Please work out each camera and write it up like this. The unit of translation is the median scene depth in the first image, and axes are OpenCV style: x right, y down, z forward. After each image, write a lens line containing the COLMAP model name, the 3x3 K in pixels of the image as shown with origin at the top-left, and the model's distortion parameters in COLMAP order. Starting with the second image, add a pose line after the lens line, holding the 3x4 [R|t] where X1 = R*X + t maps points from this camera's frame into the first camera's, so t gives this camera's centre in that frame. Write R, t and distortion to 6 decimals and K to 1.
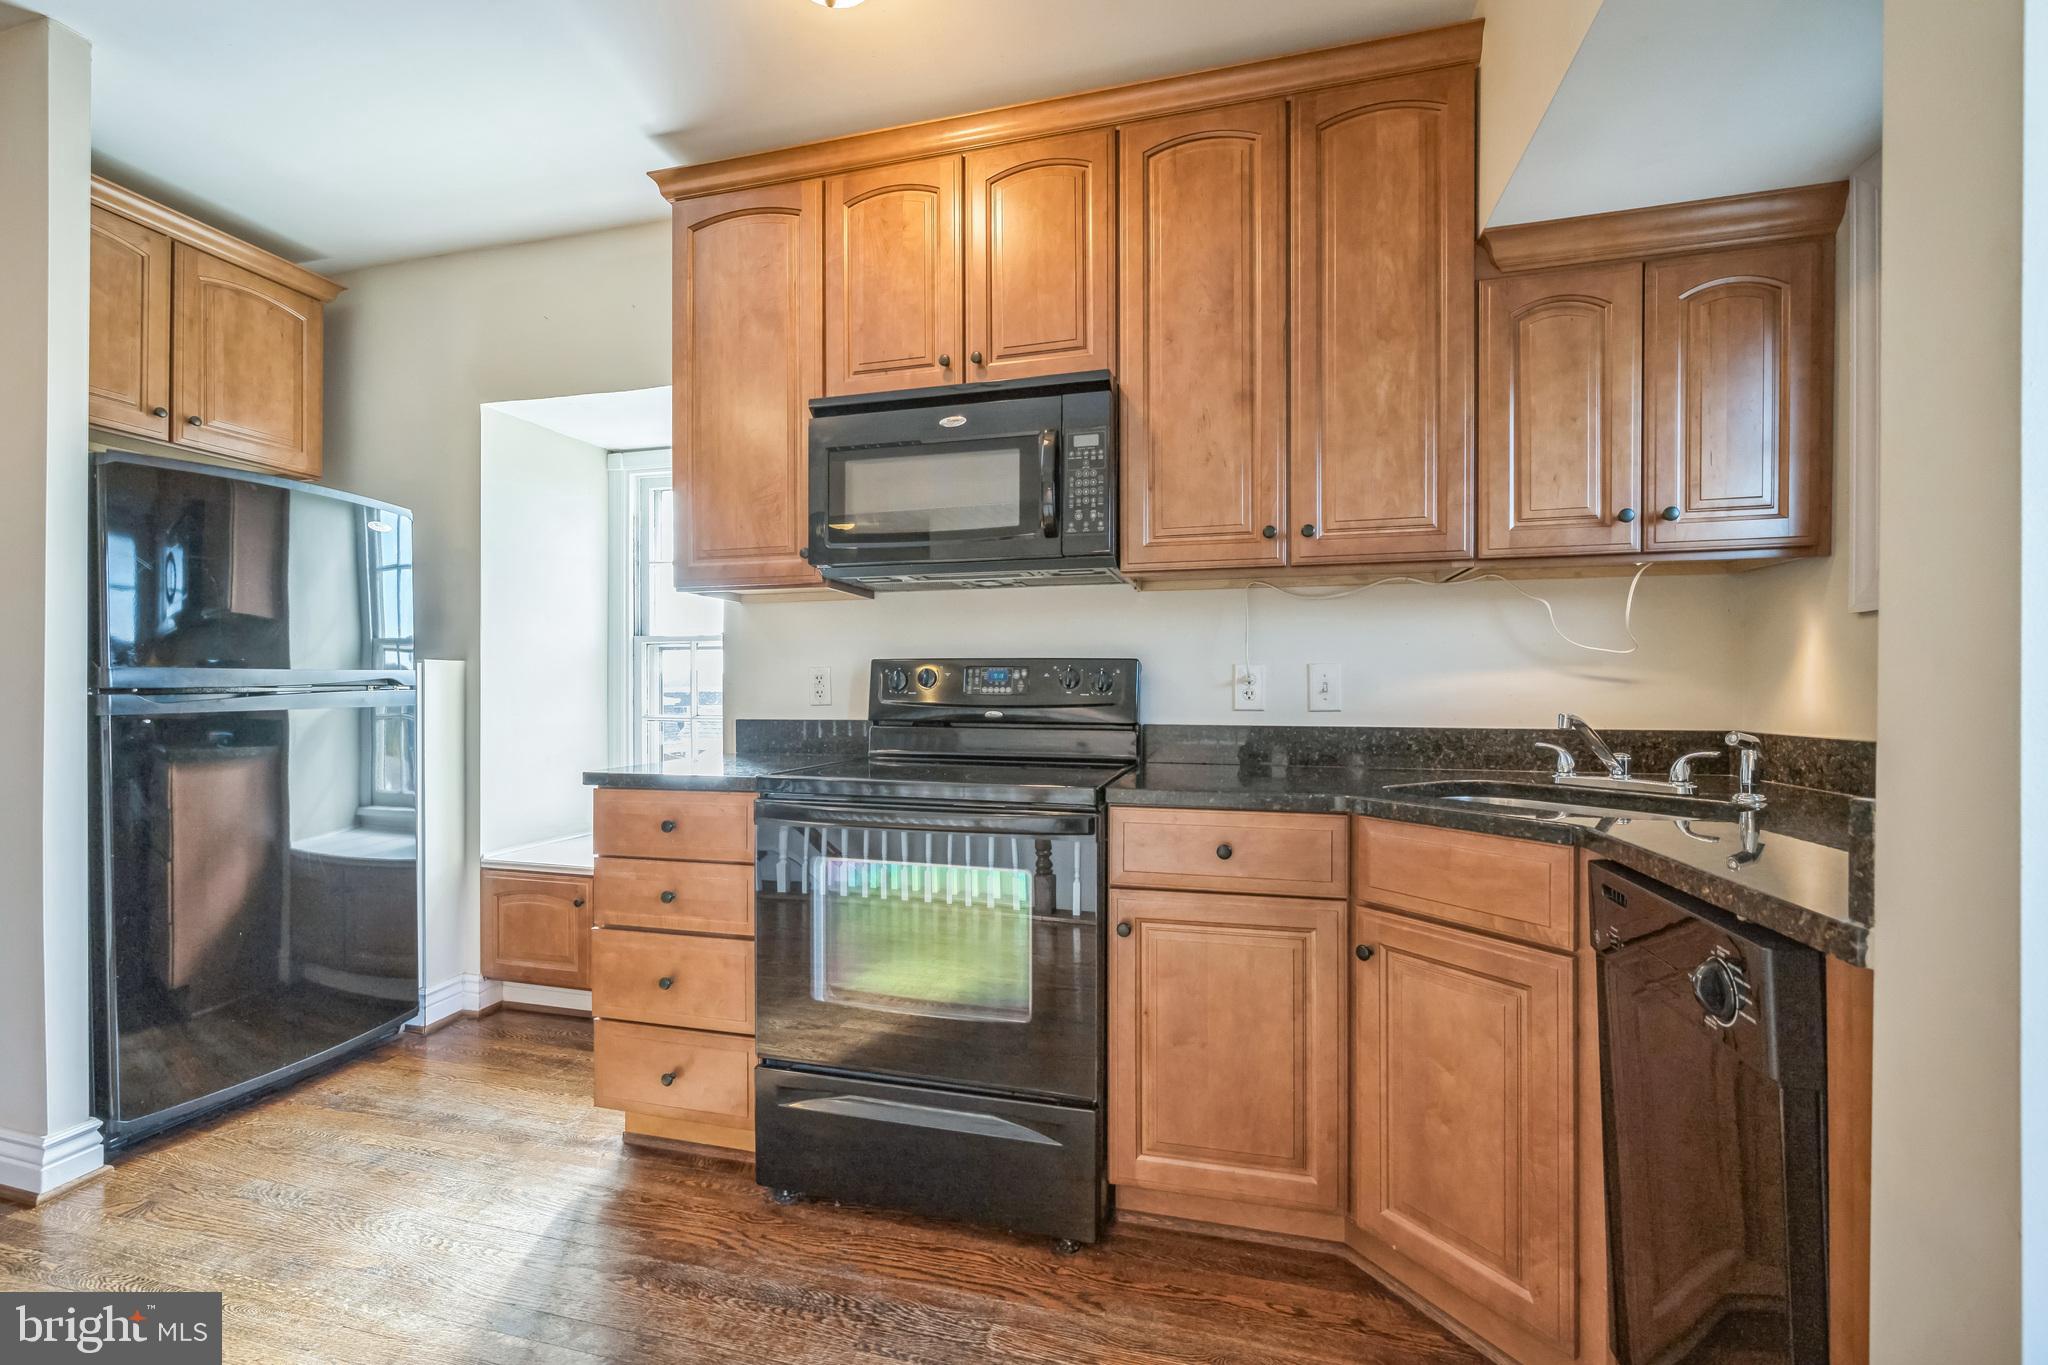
lens RADIAL K [[849.1, 0, 1036.5], [0, 849.1, 690.9], [0, 0, 1]] dist [-0.001027, 0.000115]
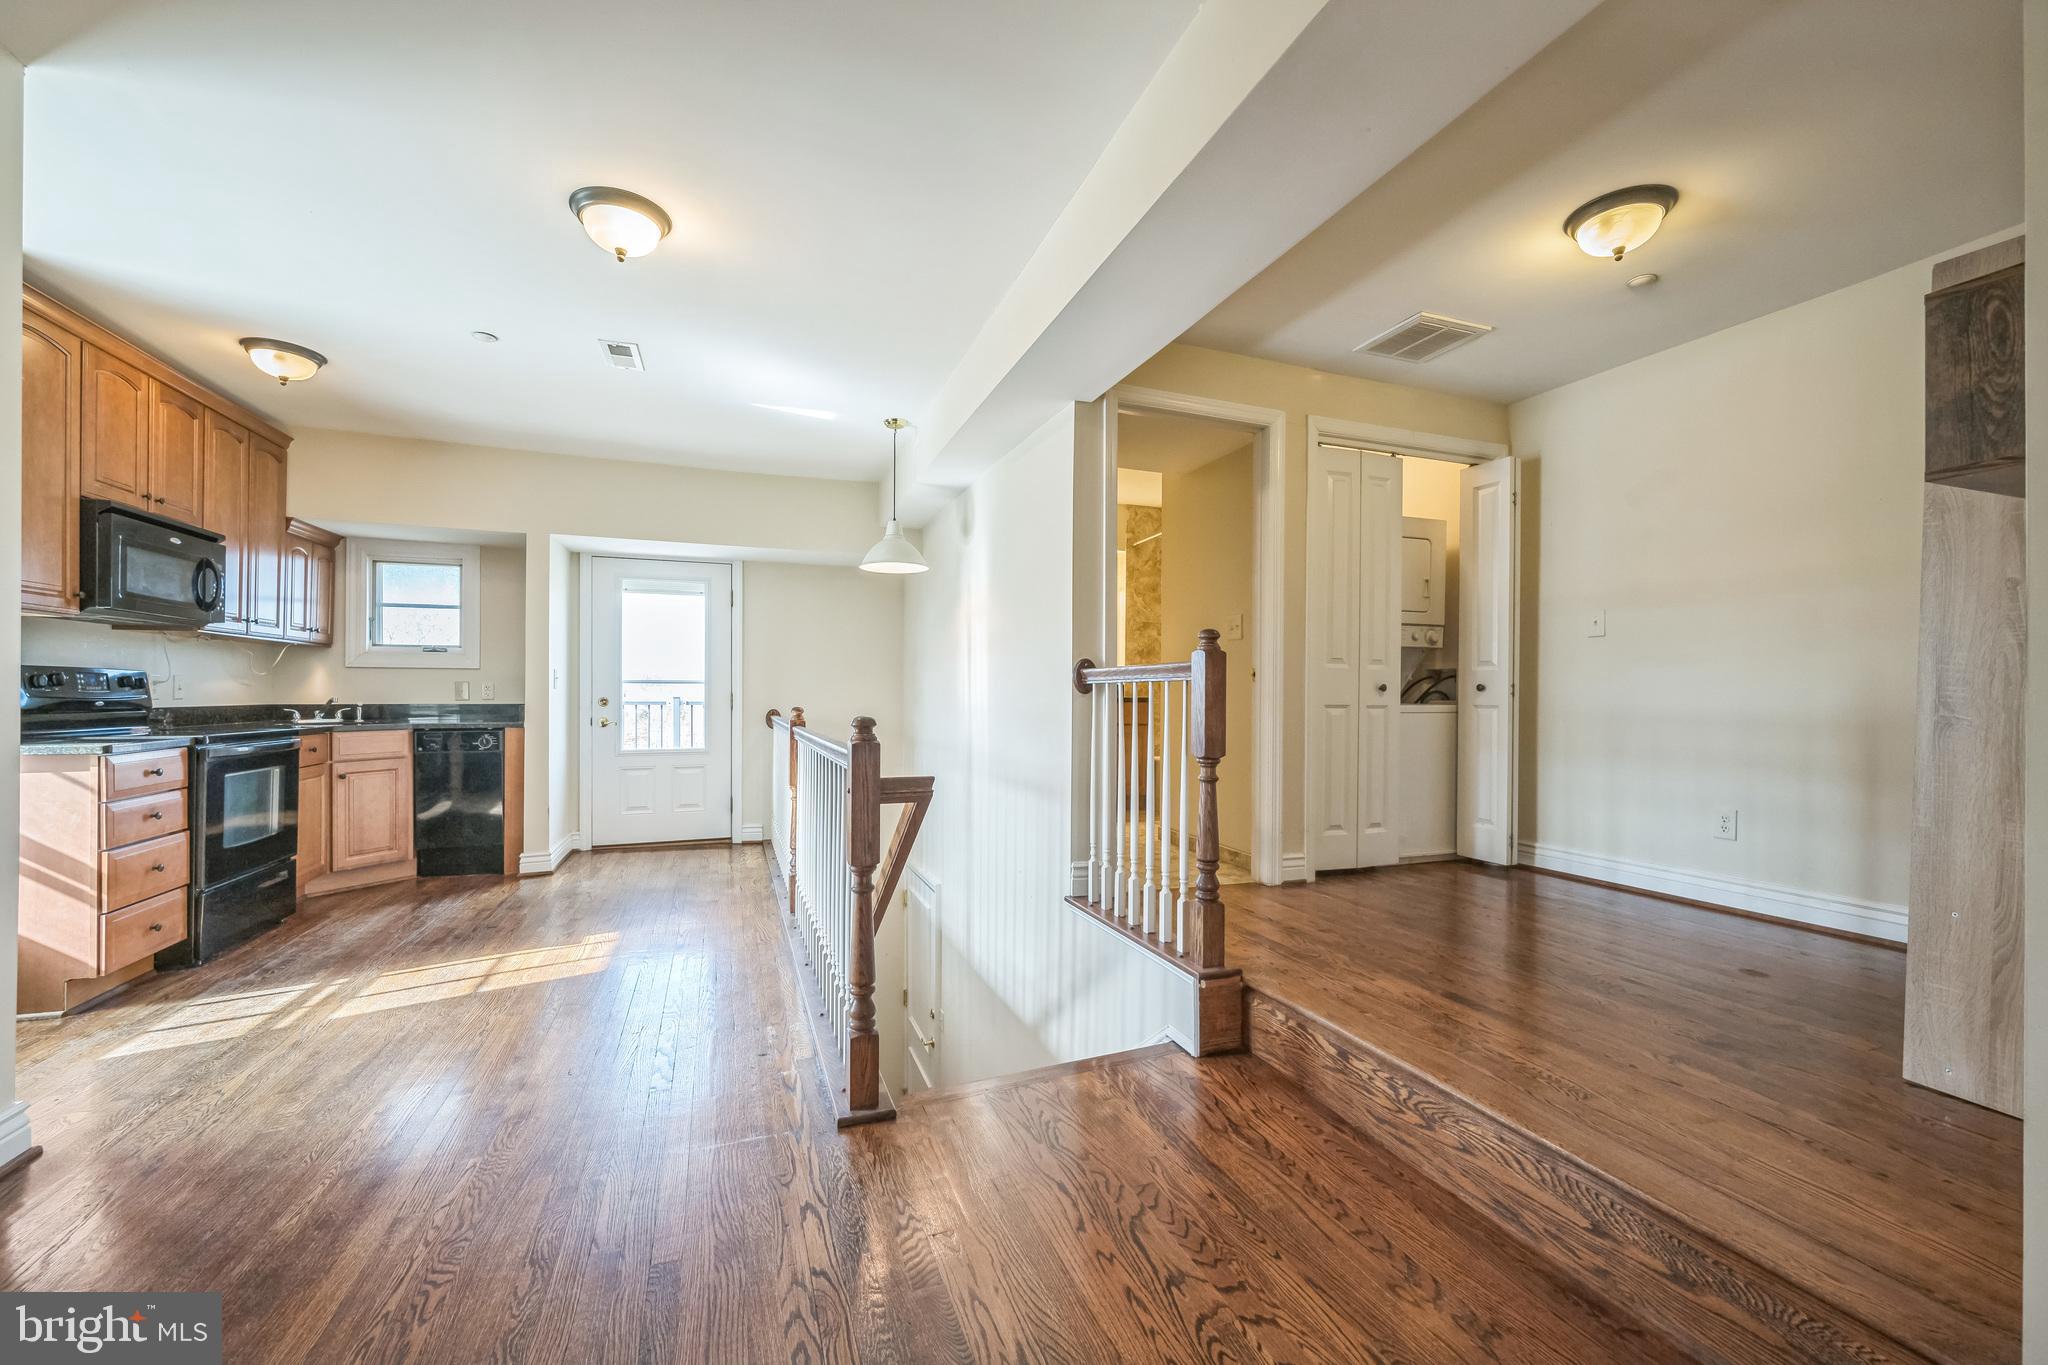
lens RADIAL K [[808.6, 0, 1031.9], [0, 808.6, 689.0], [0, 0, 1]] dist [0.000742, -0.000374]
pose [[-0.583196, 0.001653, 0.812330, -2.603805], [-0.002016, 0.999992, -0.003483, 0.001607], [-0.812329, -0.003669, -0.583188, 0.529418]]
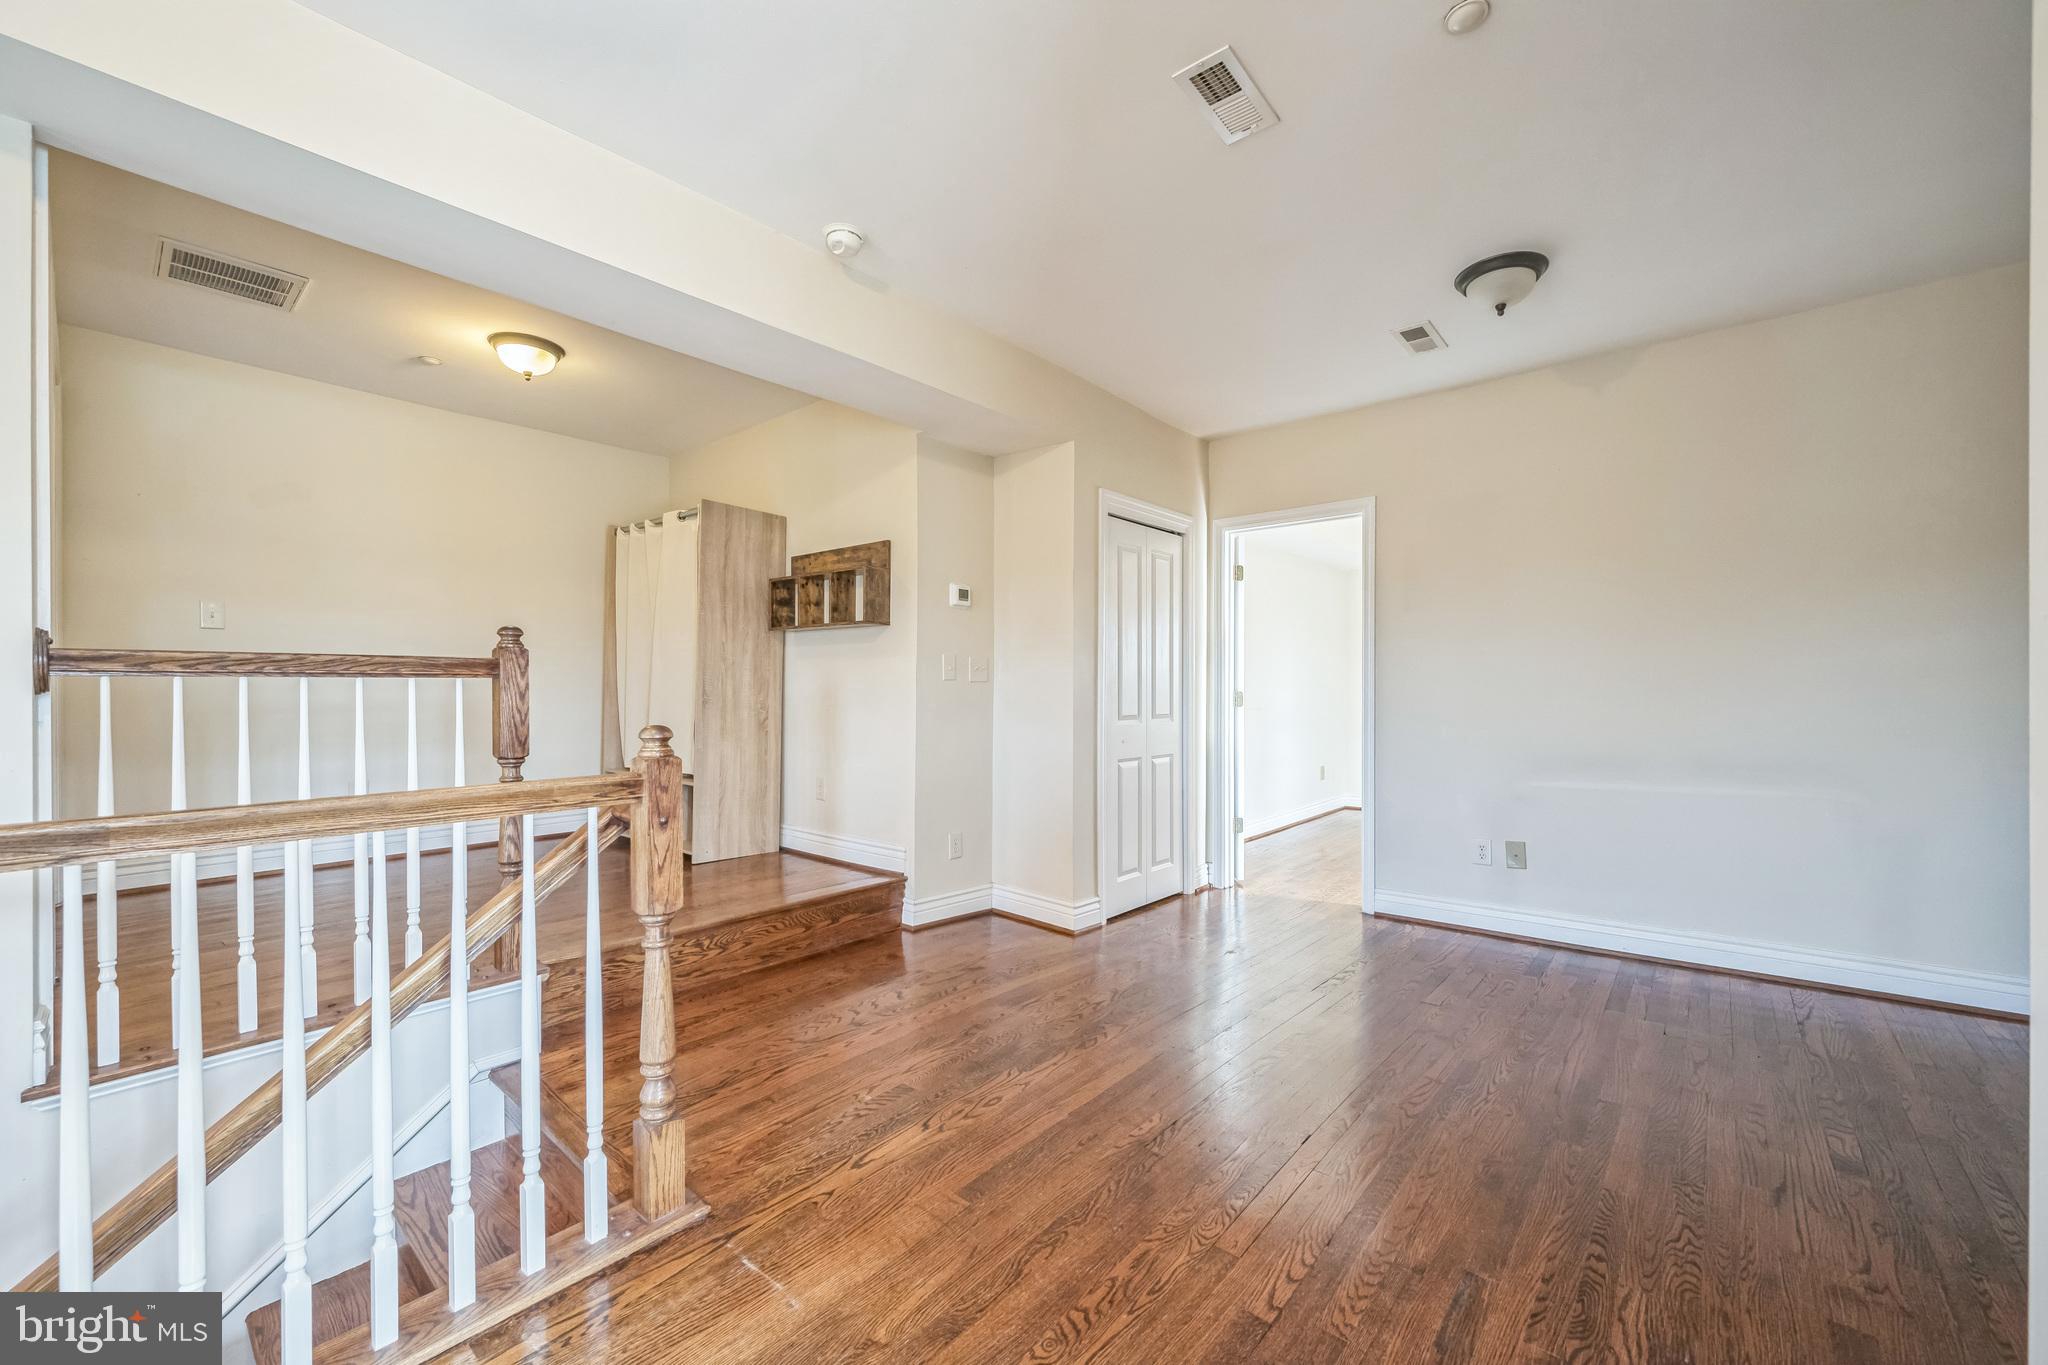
lens RADIAL K [[808.6, 0, 1016.6], [0, 808.6, 691.9], [0, 0, 1]] dist [0.000742, -0.000374]
pose [[-0.442069, 0.004187, -0.896971, -0.967181], [-0.003187, 0.999975, 0.006239, -0.007139], [0.896975, 0.005617, -0.442045, 0.804651]]
